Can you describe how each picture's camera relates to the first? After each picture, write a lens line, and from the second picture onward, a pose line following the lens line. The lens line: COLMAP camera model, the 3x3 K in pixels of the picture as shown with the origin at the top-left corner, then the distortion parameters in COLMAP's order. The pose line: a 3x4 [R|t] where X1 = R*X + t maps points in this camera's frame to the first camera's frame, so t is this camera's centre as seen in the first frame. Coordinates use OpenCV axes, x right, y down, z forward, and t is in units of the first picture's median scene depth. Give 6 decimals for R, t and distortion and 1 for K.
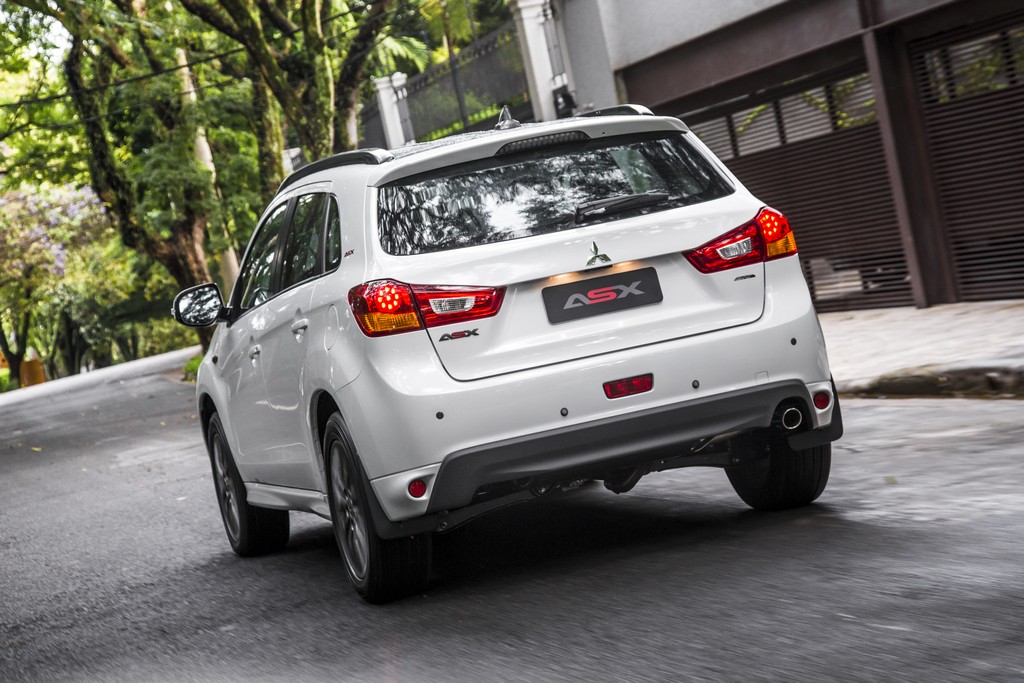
lens RADIAL K [[2253.2, 0, 512.0], [0, 2253.2, 341.5], [0, 0, 1]] dist [-0.075766, -0.082444]
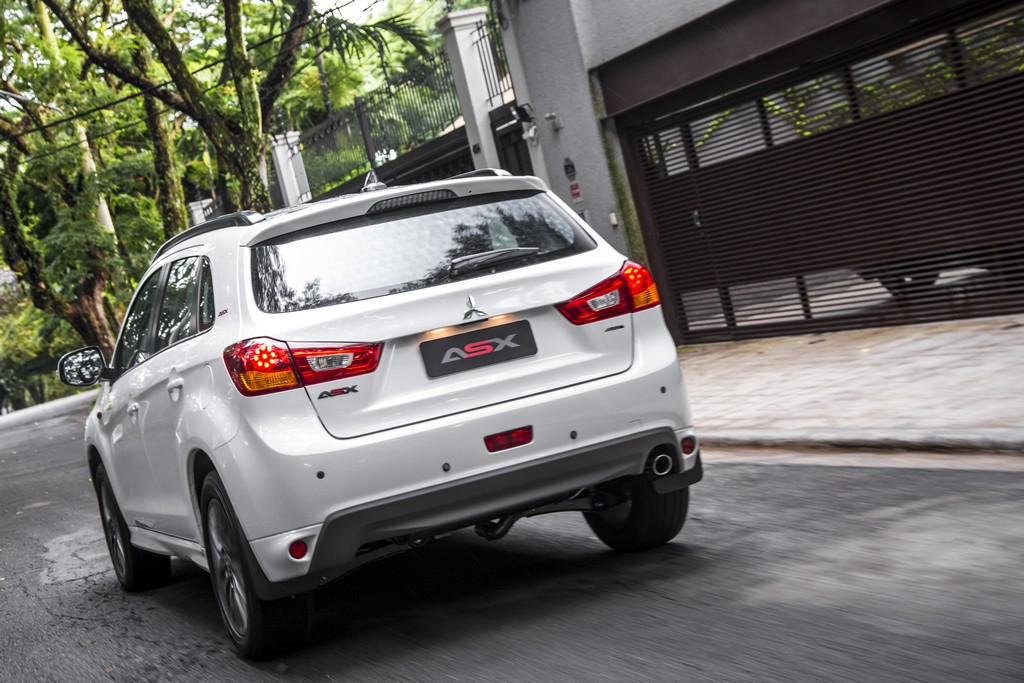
lens RADIAL K [[1586.0, 0, 512.0], [0, 1586.0, 341.5], [0, 0, 1]] dist [0.304081, -4.211880]
pose [[0.994217, -0.017986, 0.105877, -0.019936], [0.019795, 0.999675, -0.016053, -0.011685], [-0.105554, 0.018056, 0.994250, 0.279253]]
